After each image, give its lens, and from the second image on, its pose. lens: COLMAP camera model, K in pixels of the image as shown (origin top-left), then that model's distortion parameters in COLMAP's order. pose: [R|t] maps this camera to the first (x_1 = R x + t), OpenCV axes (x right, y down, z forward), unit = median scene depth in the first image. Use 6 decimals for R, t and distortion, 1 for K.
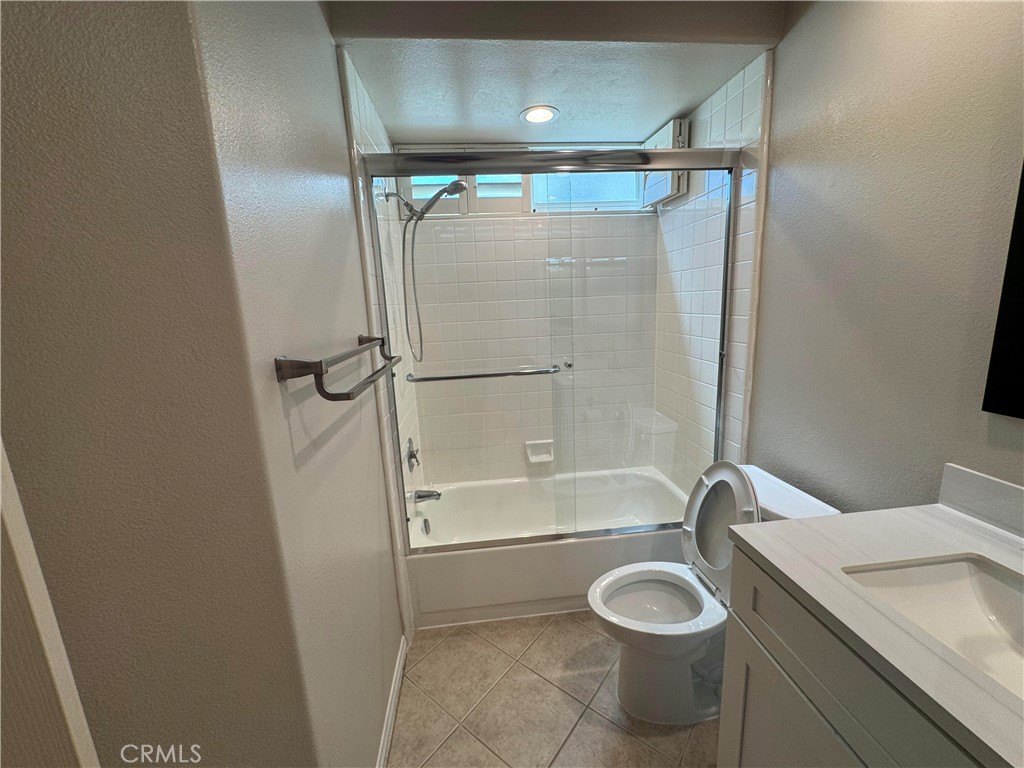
lens RADIAL K [[407.6, 0, 511.0], [0, 407.6, 382.6], [0, 0, 1]] dist [-0.002256, 0.000762]
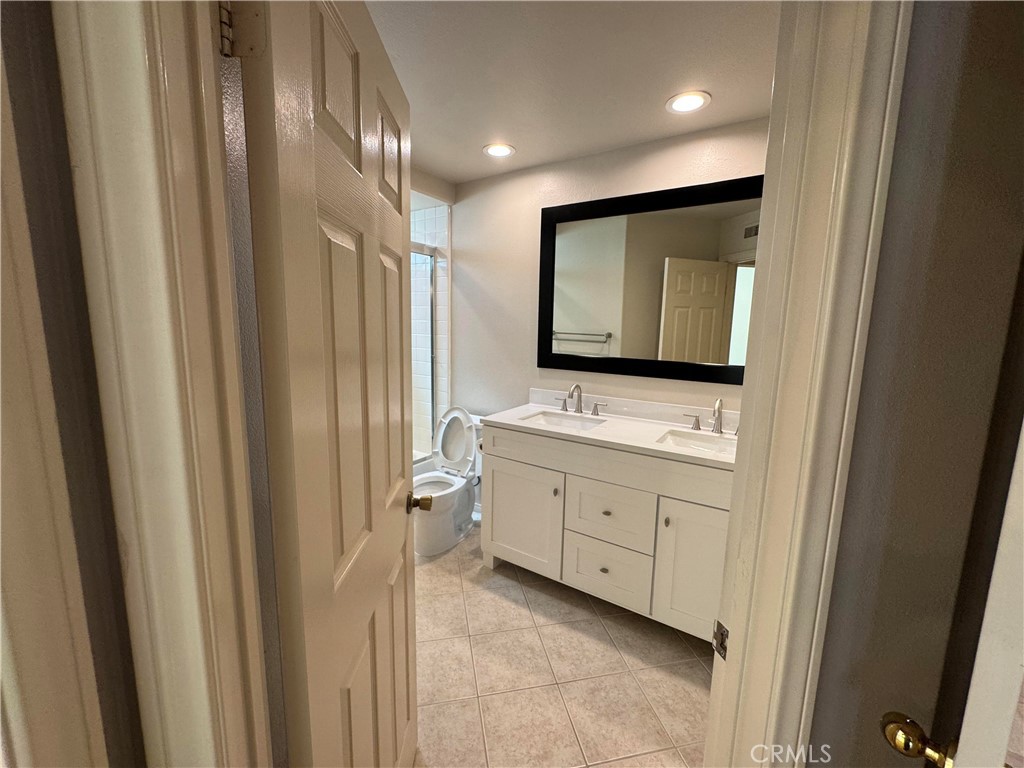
lens RADIAL K [[407.6, 0, 511.0], [0, 407.6, 382.6], [0, 0, 1]] dist [-0.002256, 0.000762]
pose [[0.625721, -0.049026, 0.778504, -0.794807], [0.096864, 0.995182, -0.015183, 0.125439], [-0.774009, 0.084909, 0.627455, -0.441098]]
